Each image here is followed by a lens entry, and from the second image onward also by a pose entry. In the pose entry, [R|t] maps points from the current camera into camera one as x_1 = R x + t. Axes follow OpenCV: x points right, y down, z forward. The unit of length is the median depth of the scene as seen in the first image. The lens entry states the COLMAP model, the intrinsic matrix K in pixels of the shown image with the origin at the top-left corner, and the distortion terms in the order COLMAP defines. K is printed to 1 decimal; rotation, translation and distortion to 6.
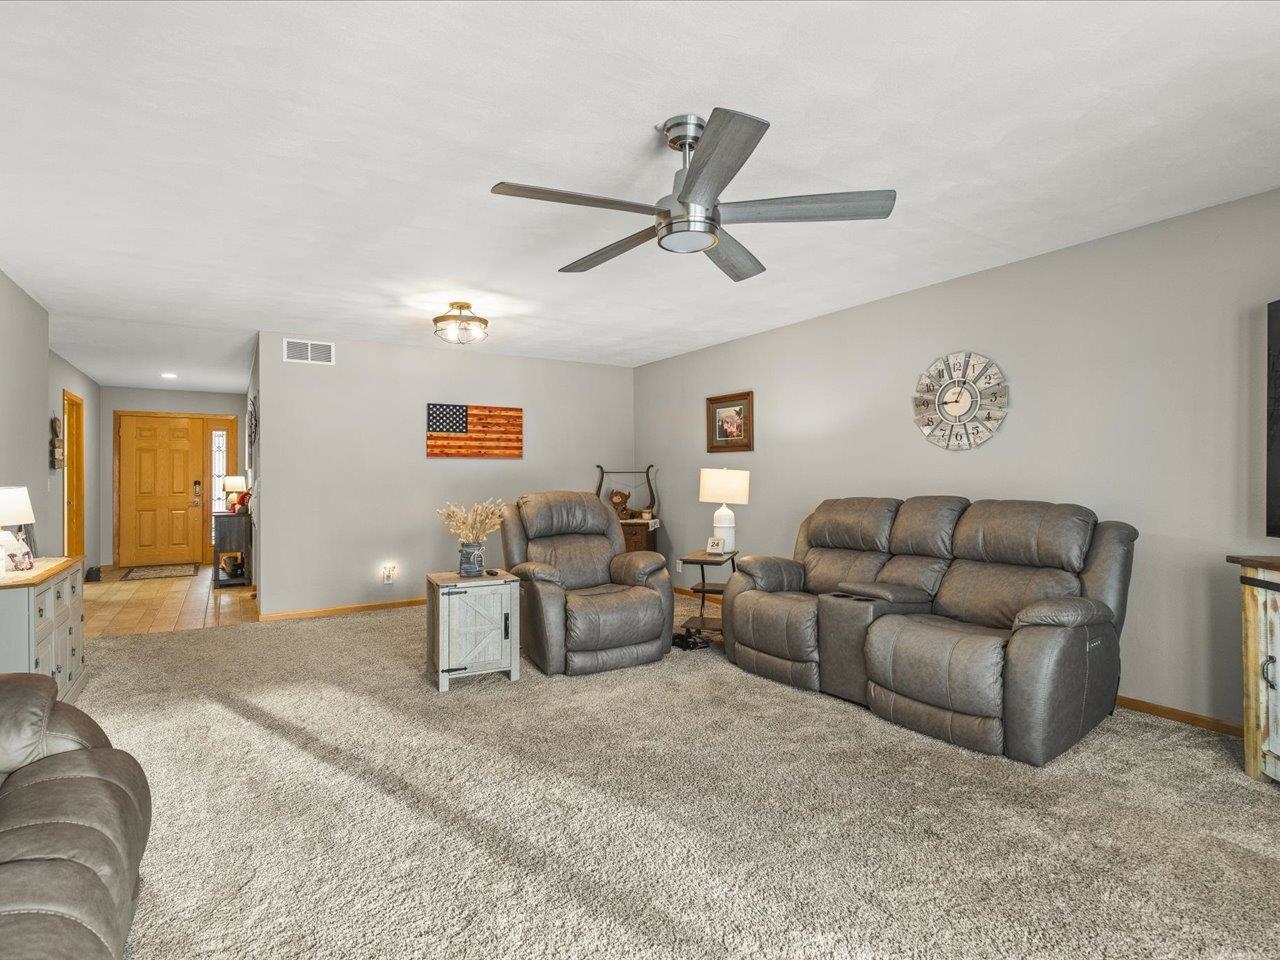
lens RADIAL K [[650.9, 0, 644.6], [0, 650.9, 471.3], [0, 0, 1]] dist [0.007205, -0.000114]
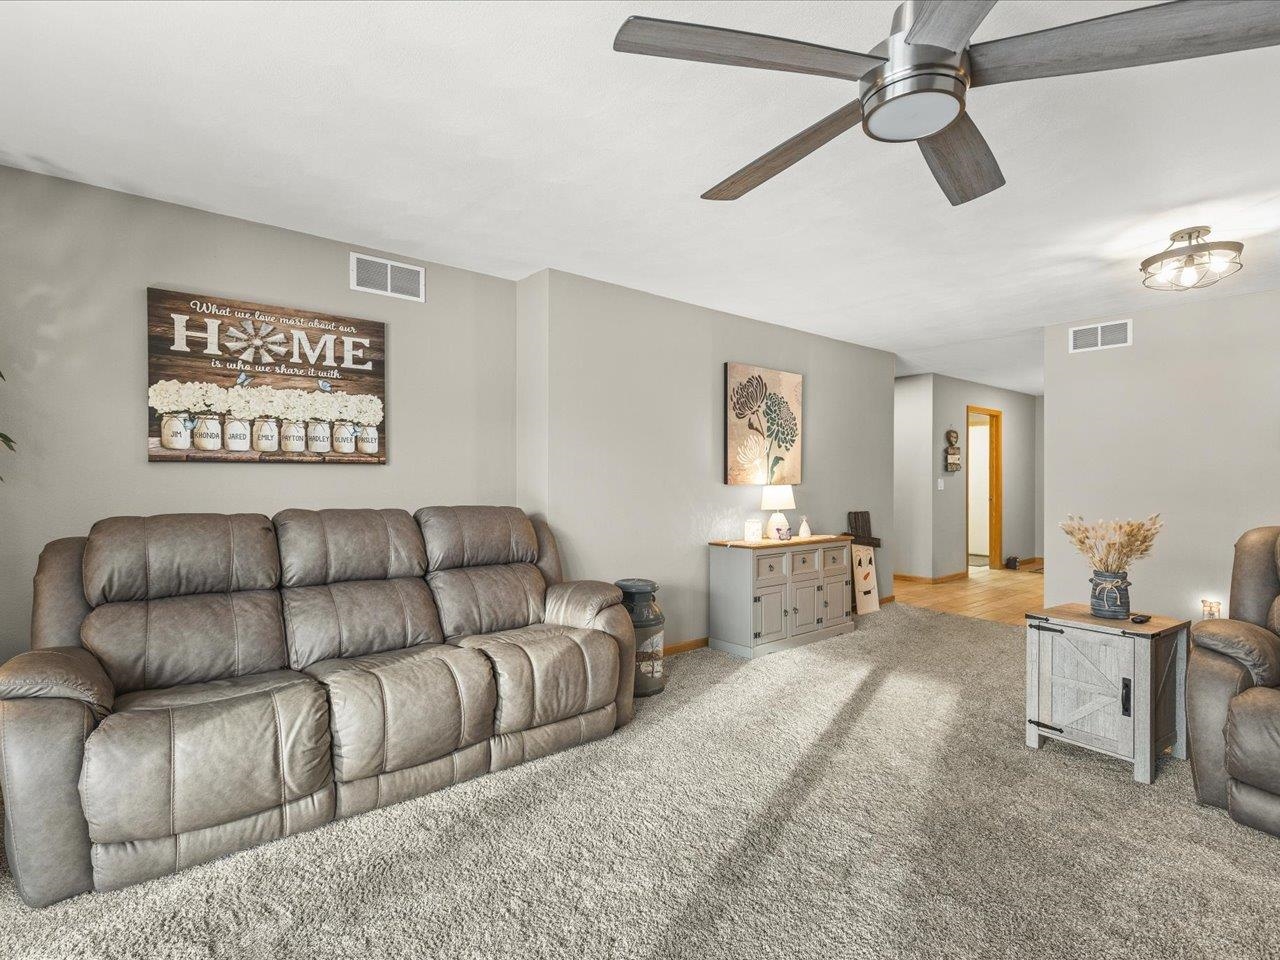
lens RADIAL K [[650.9, 0, 639.2], [0, 650.9, 485.9], [0, 0, 1]] dist [0.007205, -0.000114]
pose [[0.124617, 0.017409, -0.992052, 0.428066], [0.003037, 0.999835, 0.017928, -0.000685], [0.992200, -0.005247, 0.124543, 0.419733]]
